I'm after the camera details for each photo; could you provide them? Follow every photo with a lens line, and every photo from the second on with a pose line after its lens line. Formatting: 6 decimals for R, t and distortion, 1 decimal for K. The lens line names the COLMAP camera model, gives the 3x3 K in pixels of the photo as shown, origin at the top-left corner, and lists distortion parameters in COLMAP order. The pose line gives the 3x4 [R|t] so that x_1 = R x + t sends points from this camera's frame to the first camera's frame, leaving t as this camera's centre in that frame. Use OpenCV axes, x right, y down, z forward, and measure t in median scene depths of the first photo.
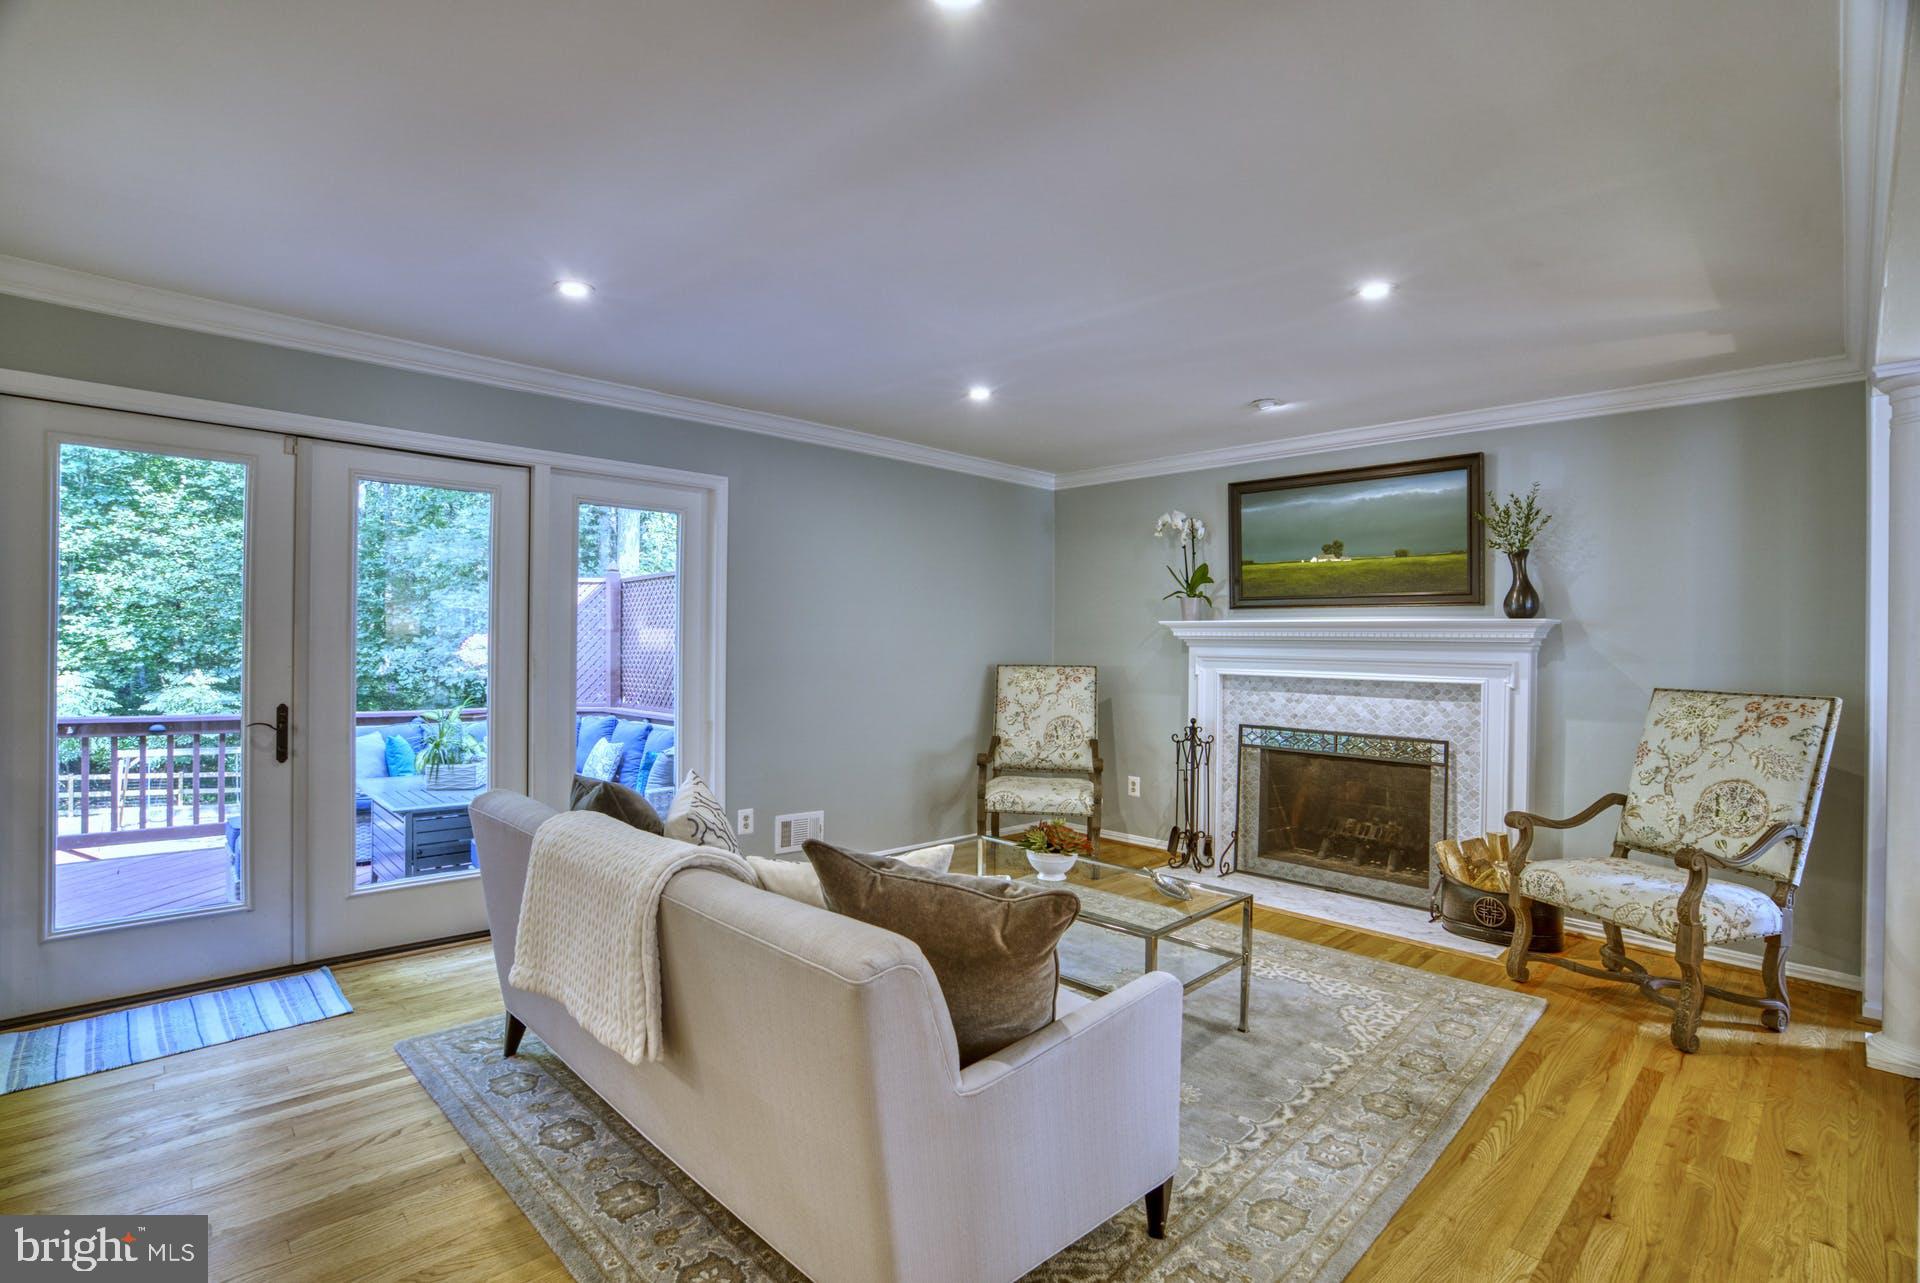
lens RADIAL K [[895.8, 0, 975.6], [0, 895.8, 641.1], [0, 0, 1]] dist [-0.059043, 0.025504]
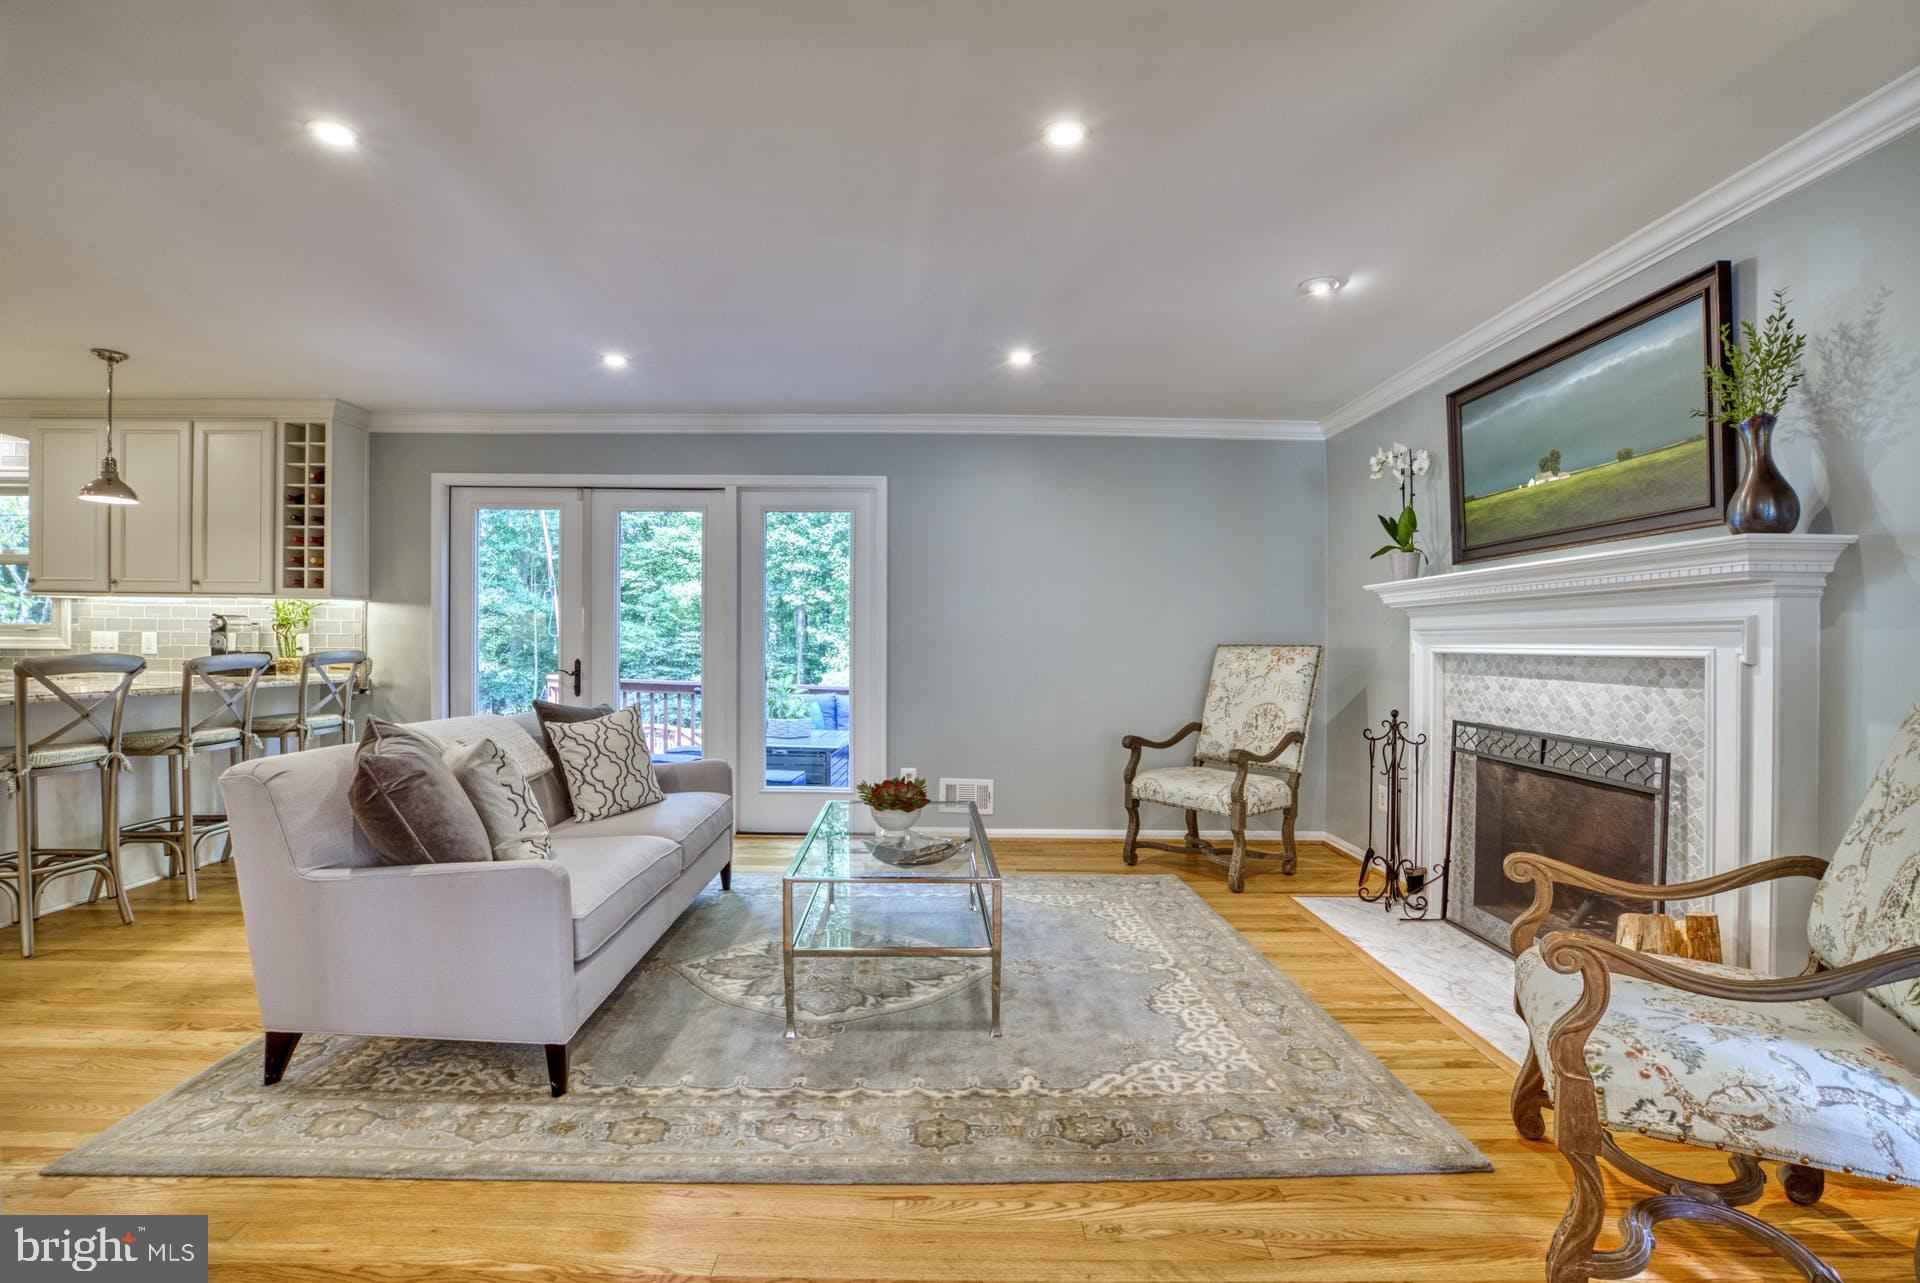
lens RADIAL K [[894.4, 0, 949.5], [0, 894.4, 647.4], [0, 0, 1]] dist [-0.059503, 0.024052]
pose [[0.719967, -0.002936, -0.694002, 0.590954], [0.000262, 0.999992, -0.003958, 0.042962], [0.694008, 0.002668, 0.719962, 0.228988]]
